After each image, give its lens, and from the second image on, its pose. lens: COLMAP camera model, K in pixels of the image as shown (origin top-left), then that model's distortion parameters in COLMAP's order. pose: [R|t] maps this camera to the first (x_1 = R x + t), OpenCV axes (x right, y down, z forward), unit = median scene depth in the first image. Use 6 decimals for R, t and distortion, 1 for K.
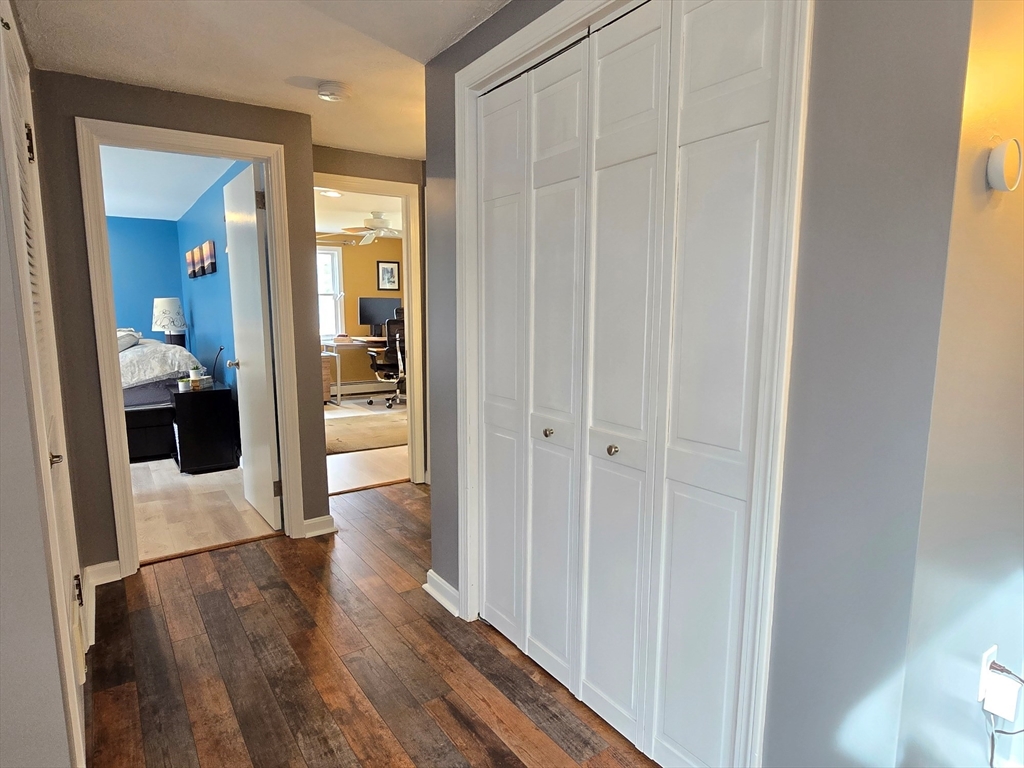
lens RADIAL K [[576.4, 0, 512.2], [0, 576.4, 390.9], [0, 0, 1]] dist [0.000118, -0.003296]
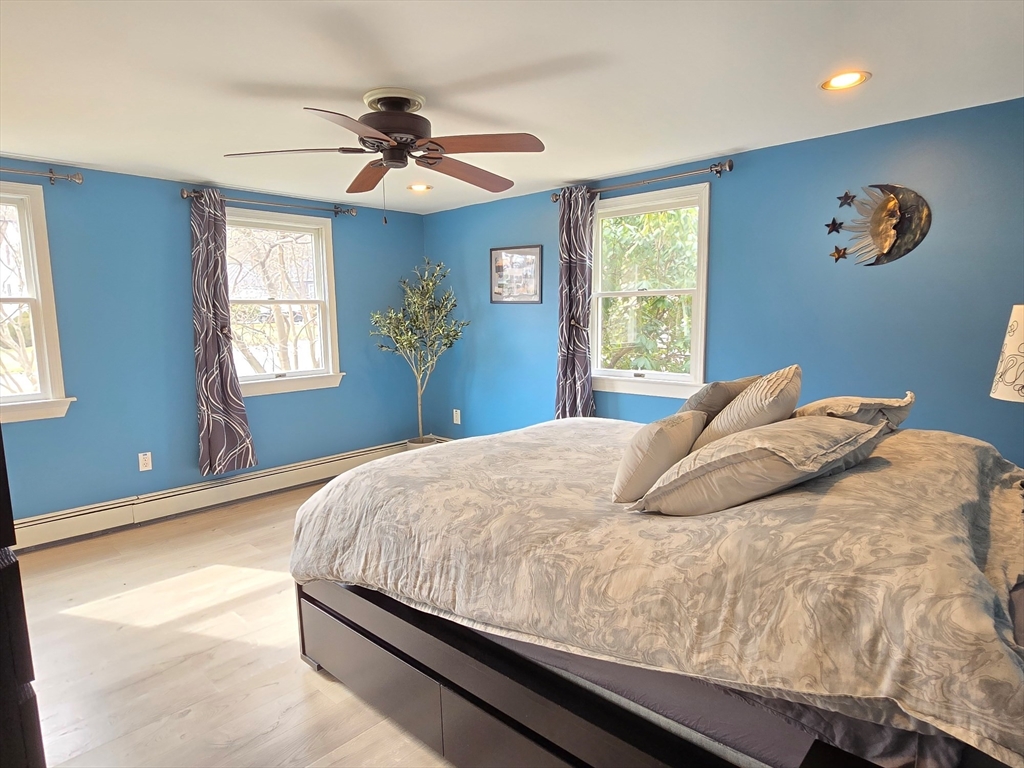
lens RADIAL K [[576.4, 0, 512.2], [0, 576.4, 390.9], [0, 0, 1]] dist [0.000118, -0.003296]
pose [[0.203747, 0.118182, -0.971864, -0.435159], [-0.129796, 0.987185, 0.092834, -0.136557], [0.970381, 0.107229, 0.216476, 0.829548]]
